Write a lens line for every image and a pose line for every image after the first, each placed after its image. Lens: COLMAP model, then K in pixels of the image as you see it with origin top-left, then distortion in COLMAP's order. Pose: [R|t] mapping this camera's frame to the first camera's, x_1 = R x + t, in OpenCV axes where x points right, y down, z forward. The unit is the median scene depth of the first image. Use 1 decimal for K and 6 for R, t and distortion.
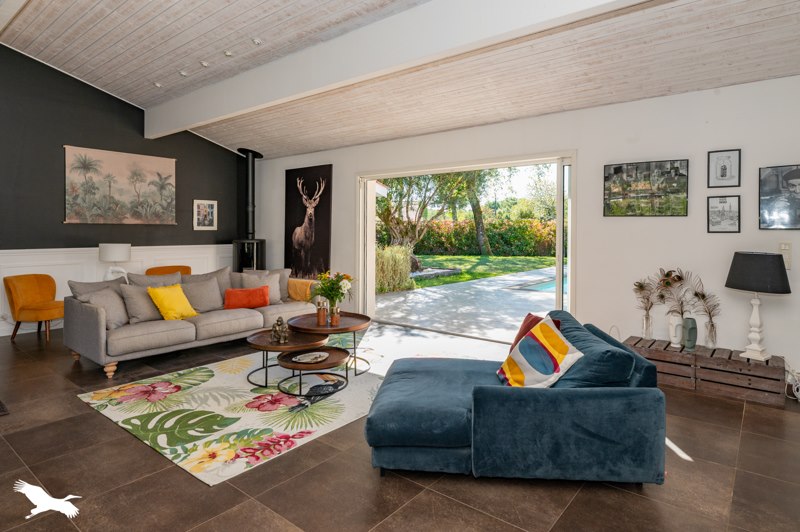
lens RADIAL K [[457.1, 0, 392.7], [0, 457.1, 233.1], [0, 0, 1]] dist [0.000226, -0.000572]
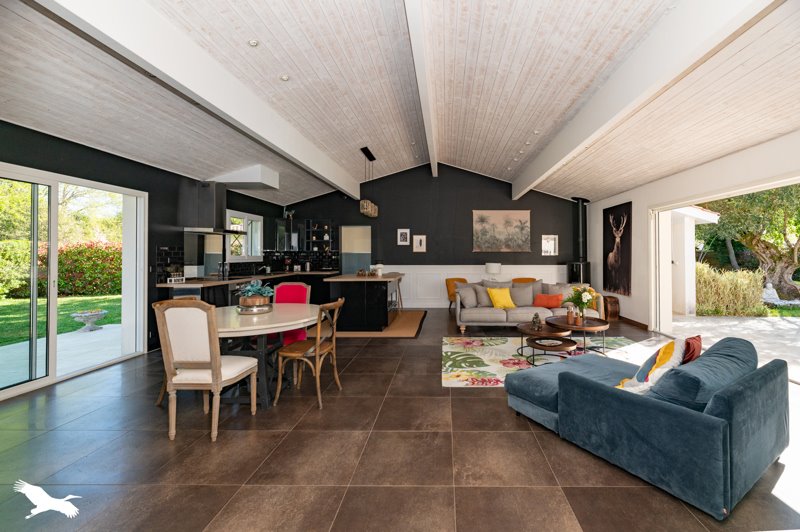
lens RADIAL K [[337.6, 0, 435.0], [0, 337.6, 251.4], [0, 0, 1]] dist [0.000444, 0.000140]
pose [[0.614611, -0.011677, -0.788744, 0.279471], [-0.001638, 0.999869, -0.016079, -0.000884], [0.788829, 0.011174, 0.614511, 0.029735]]
